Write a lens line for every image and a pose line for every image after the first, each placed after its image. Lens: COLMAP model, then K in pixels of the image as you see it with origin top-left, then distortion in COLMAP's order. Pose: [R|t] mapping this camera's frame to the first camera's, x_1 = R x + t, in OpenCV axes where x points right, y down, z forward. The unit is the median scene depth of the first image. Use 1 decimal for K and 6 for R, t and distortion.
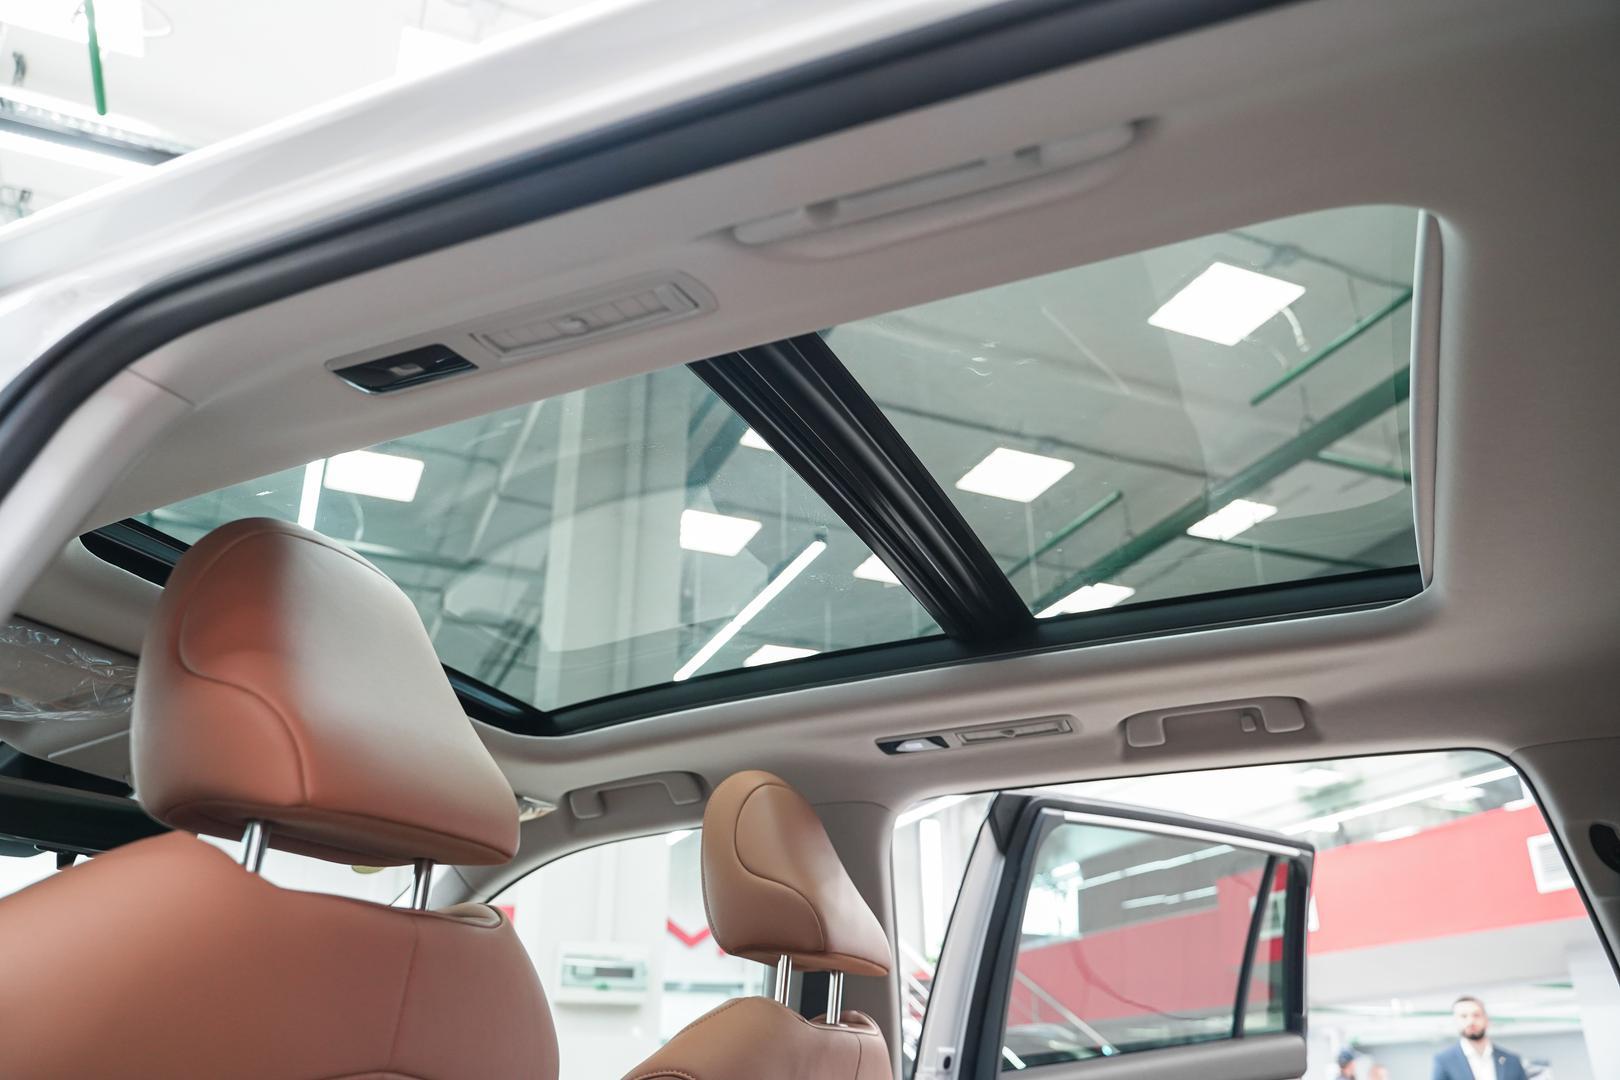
lens RADIAL K [[1329.5, 0, 828.4], [0, 1329.5, 538.6], [0, 0, 1]] dist [-0.008388, 0.001699]
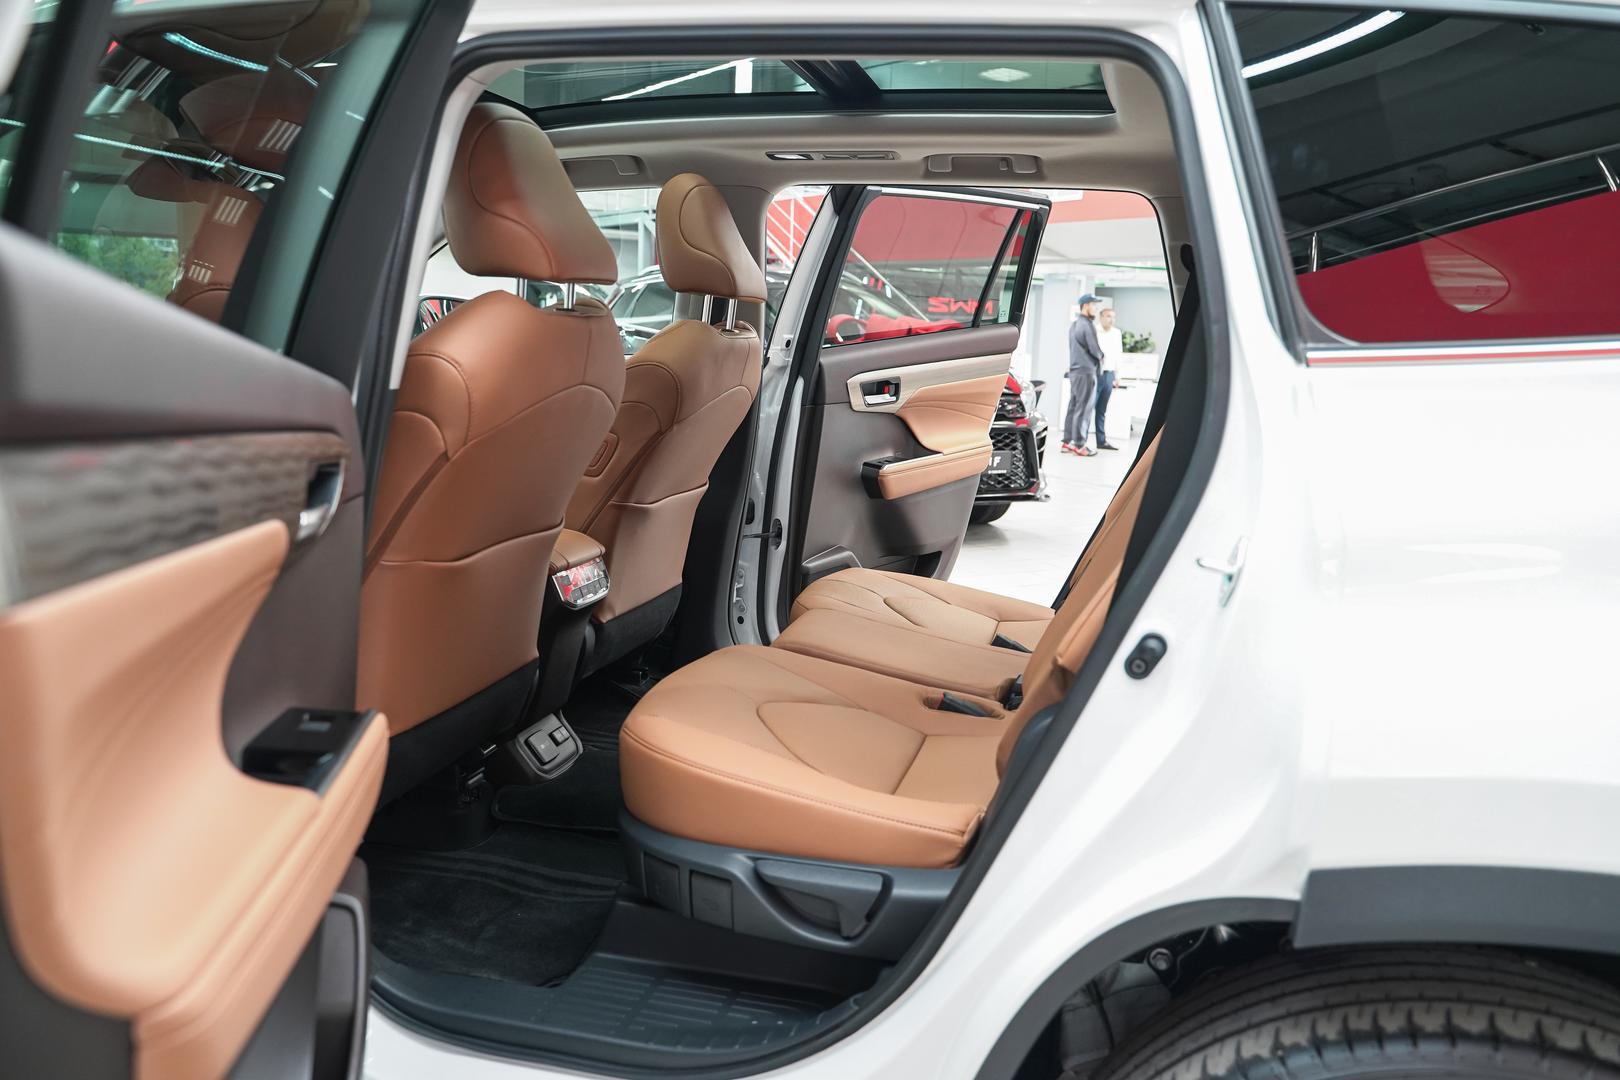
lens RADIAL K [[1329.5, 0, 828.4], [0, 1329.5, 538.6], [0, 0, 1]] dist [-0.008388, 0.001699]
pose [[0.986865, 0.031321, 0.158480, -0.109090], [-0.112717, 0.836258, 0.536625, -0.271879], [-0.115723, -0.547440, 0.828805, -0.455994]]
